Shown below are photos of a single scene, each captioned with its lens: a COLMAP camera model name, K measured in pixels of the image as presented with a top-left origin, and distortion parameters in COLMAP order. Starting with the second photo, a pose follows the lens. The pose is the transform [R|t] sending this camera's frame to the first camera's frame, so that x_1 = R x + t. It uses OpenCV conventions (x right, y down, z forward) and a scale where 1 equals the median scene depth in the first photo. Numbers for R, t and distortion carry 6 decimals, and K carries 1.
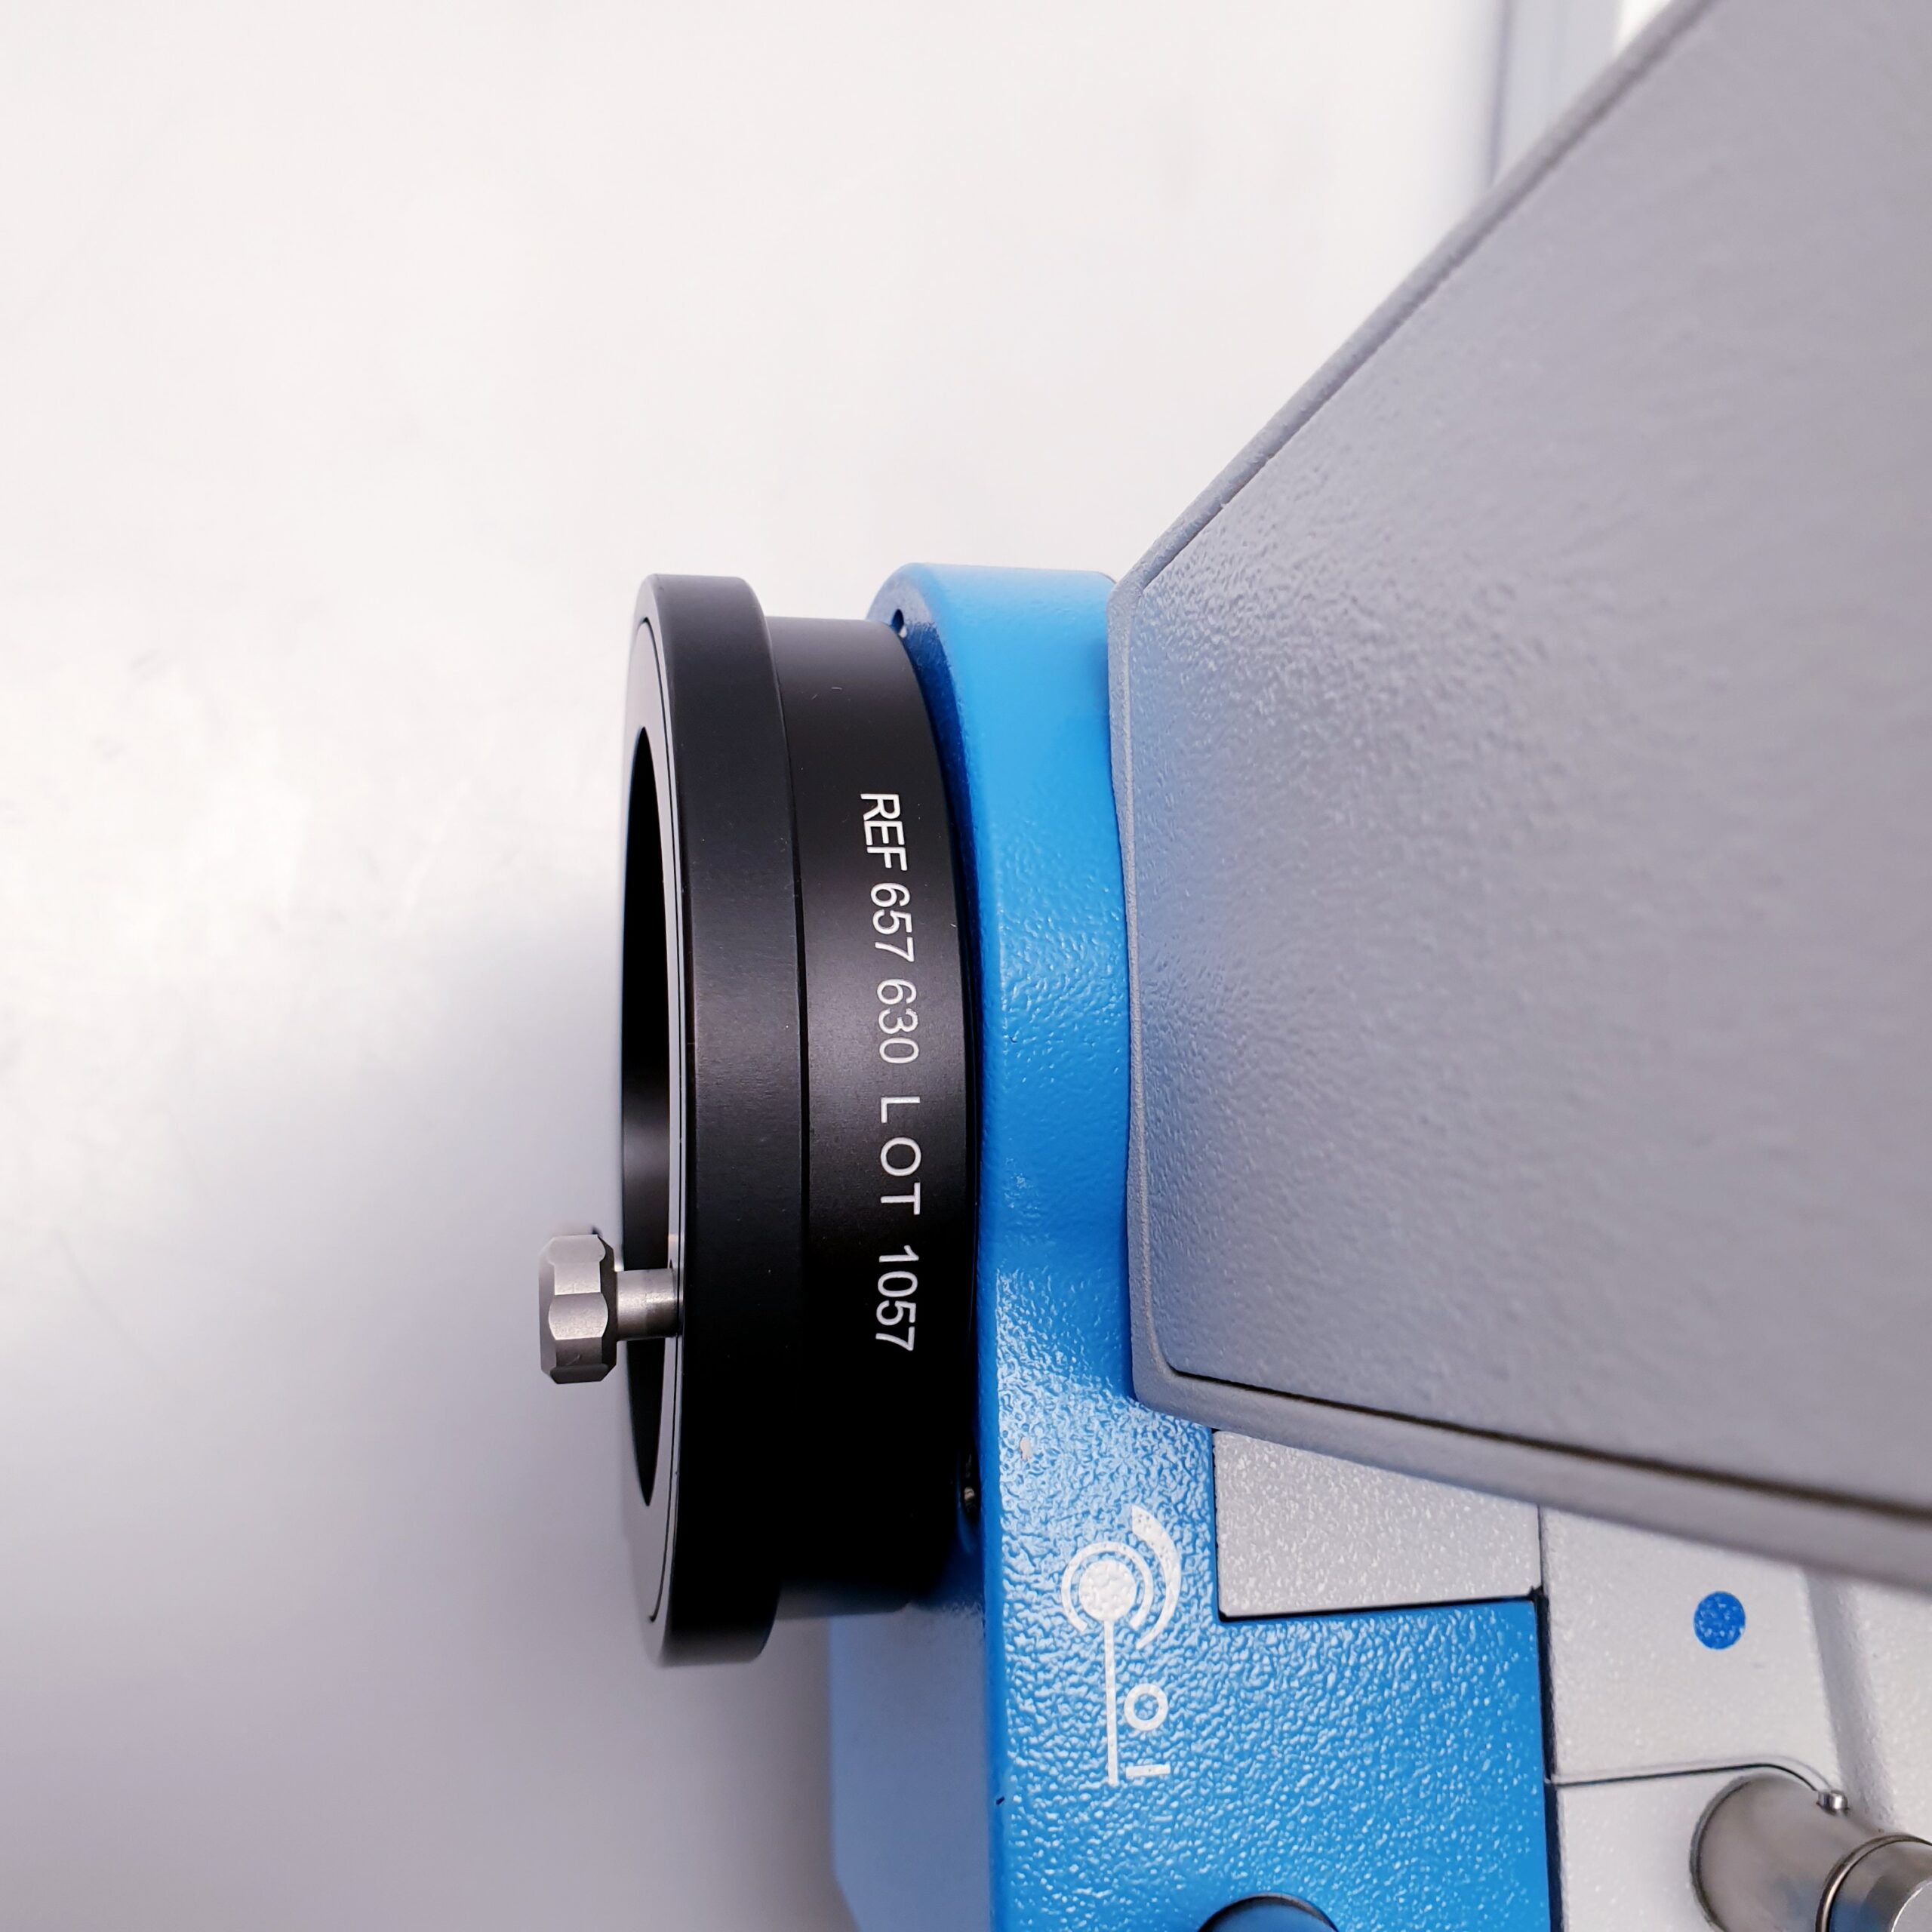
lens RADIAL K [[2033.4, 0, 966.0], [0, 2033.4, 966.0], [0, 0, 1]] dist [0.137271, -0.422418]
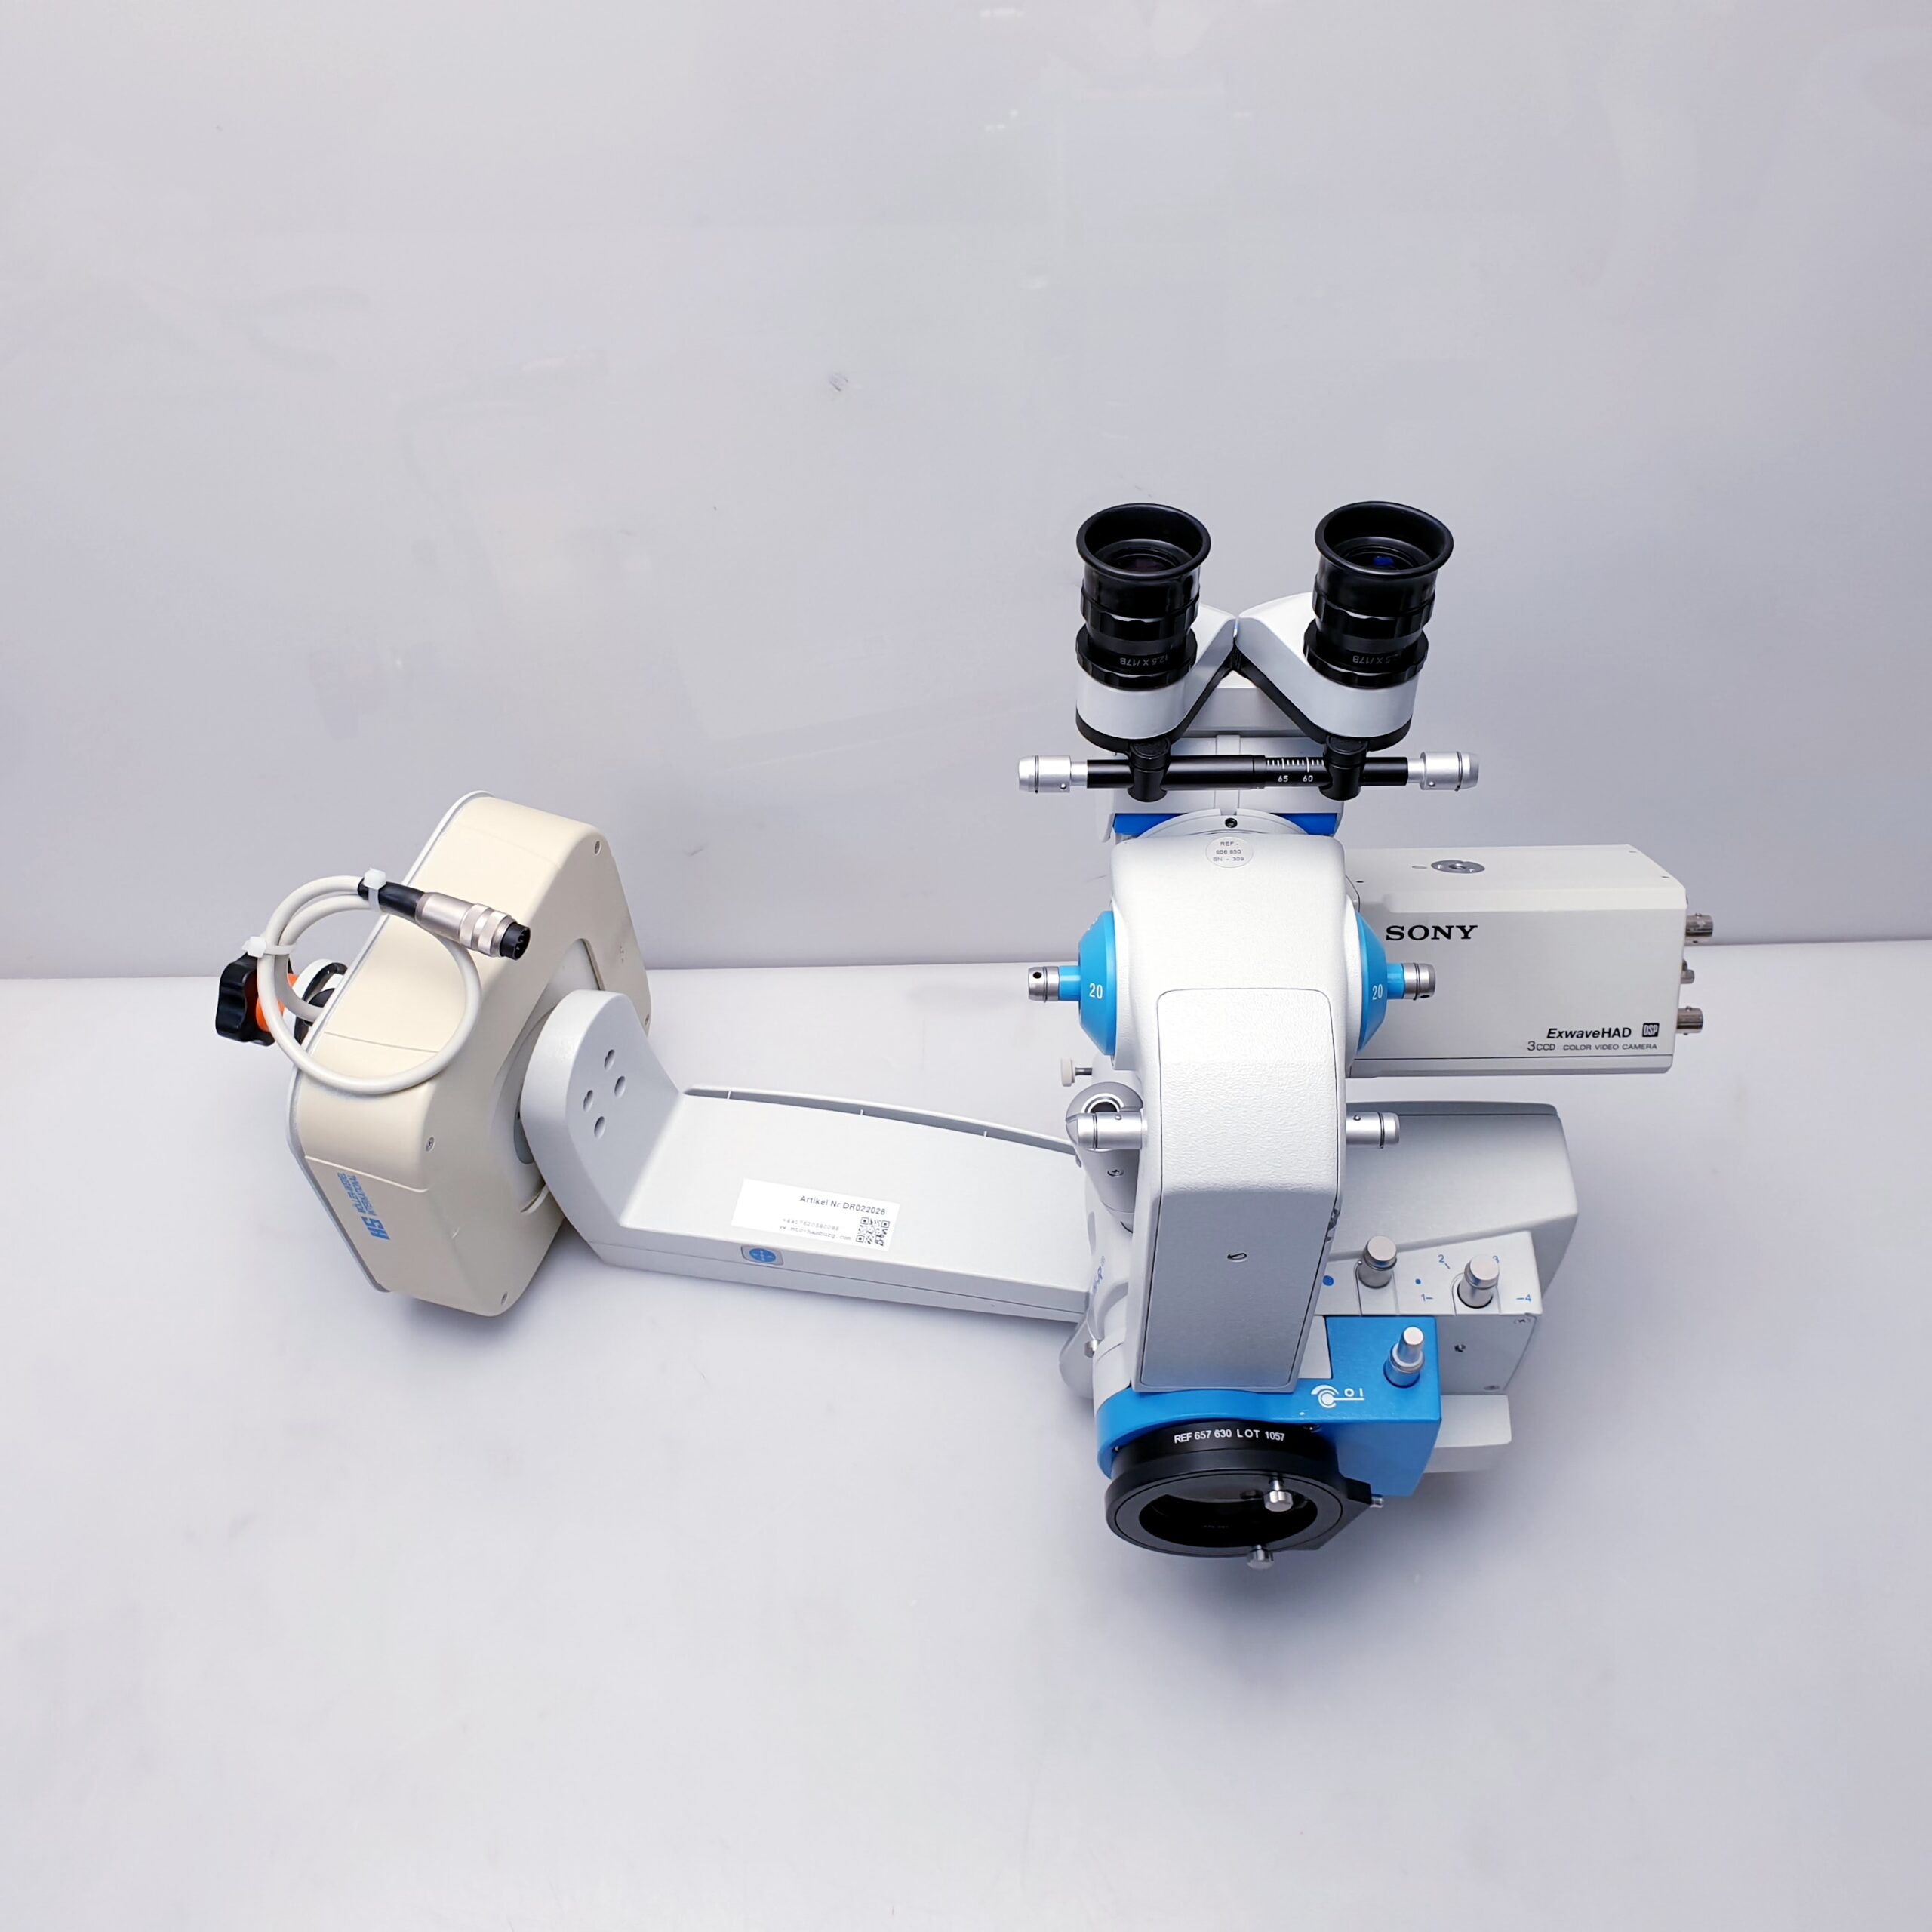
lens RADIAL K [[2012.6, 0, 959.9], [0, 2012.6, 954.5], [0, 0, 1]] dist [0.140209, -0.396457]
pose [[0.029490, -0.924860, 0.379162, -0.905625], [0.994879, 0.063846, 0.078356, -1.153167], [-0.096676, 0.374910, 0.922007, -4.273967]]
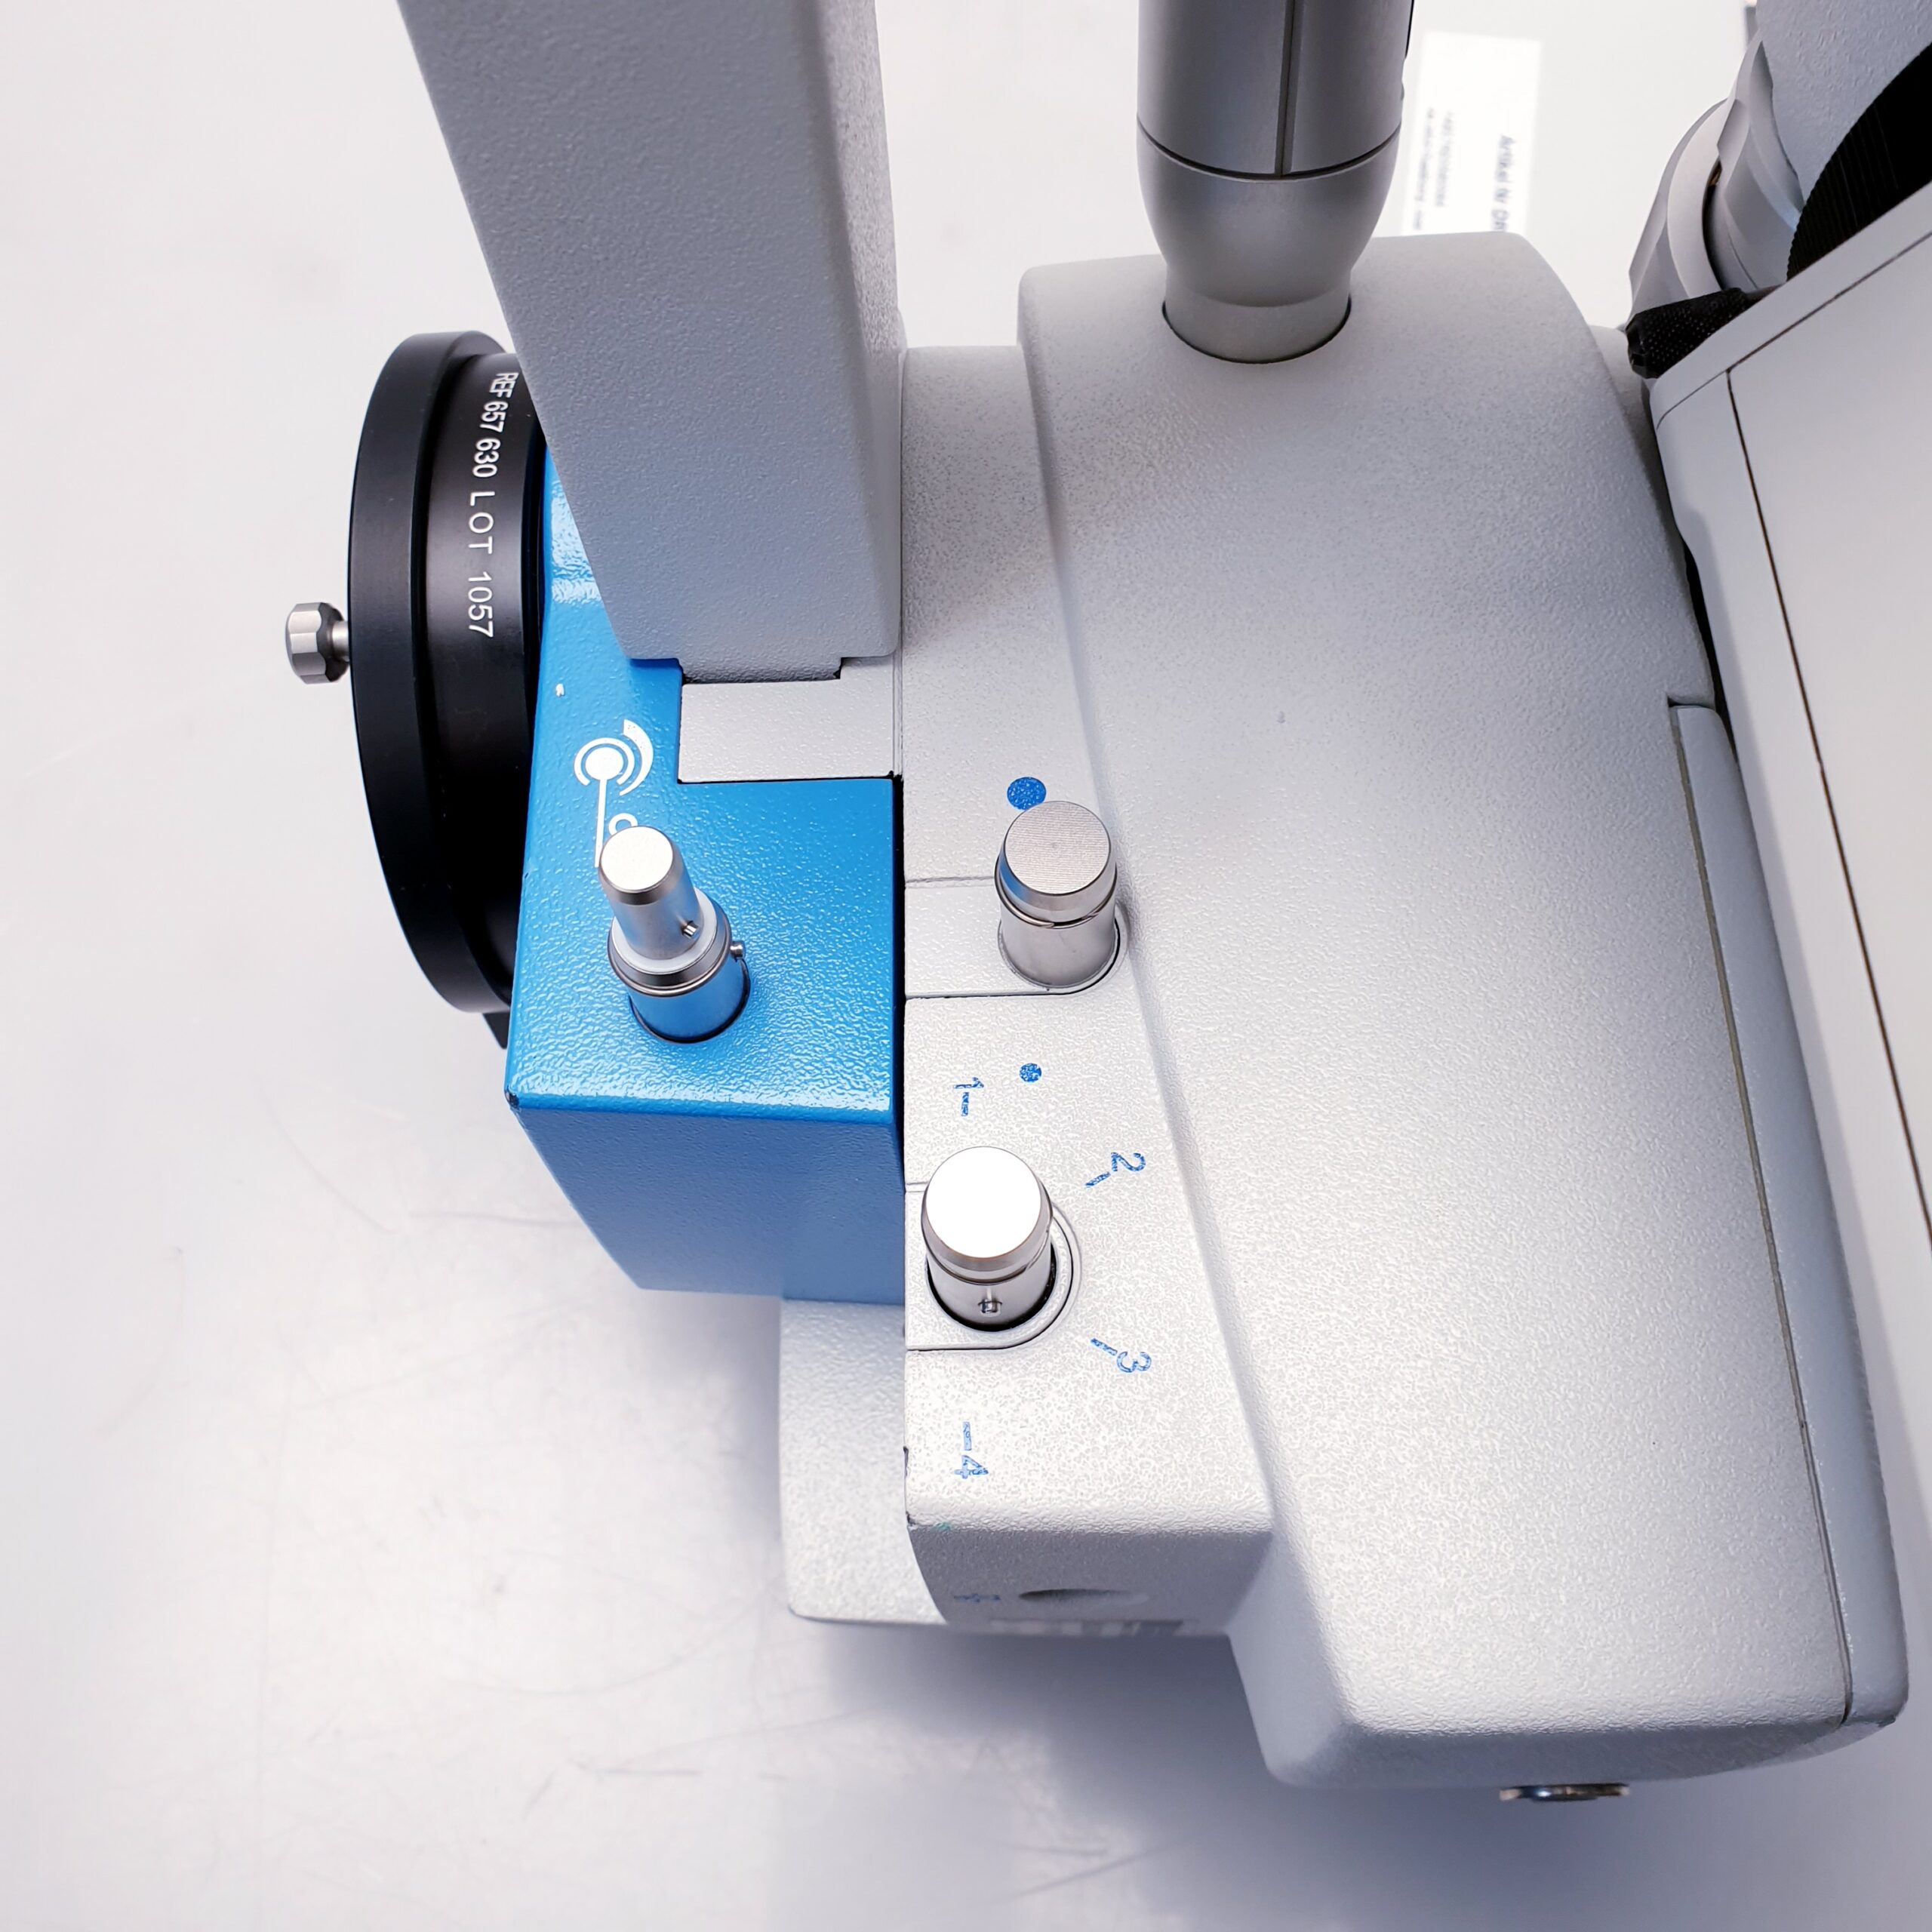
lens RADIAL K [[2012.6, 0, 959.9], [0, 2012.6, 954.5], [0, 0, 1]] dist [0.140209, -0.396457]
pose [[0.966817, -0.096958, -0.236357, 0.718472], [0.026273, 0.958011, -0.285525, 0.930363], [0.254117, 0.269840, 0.928769, -0.383177]]
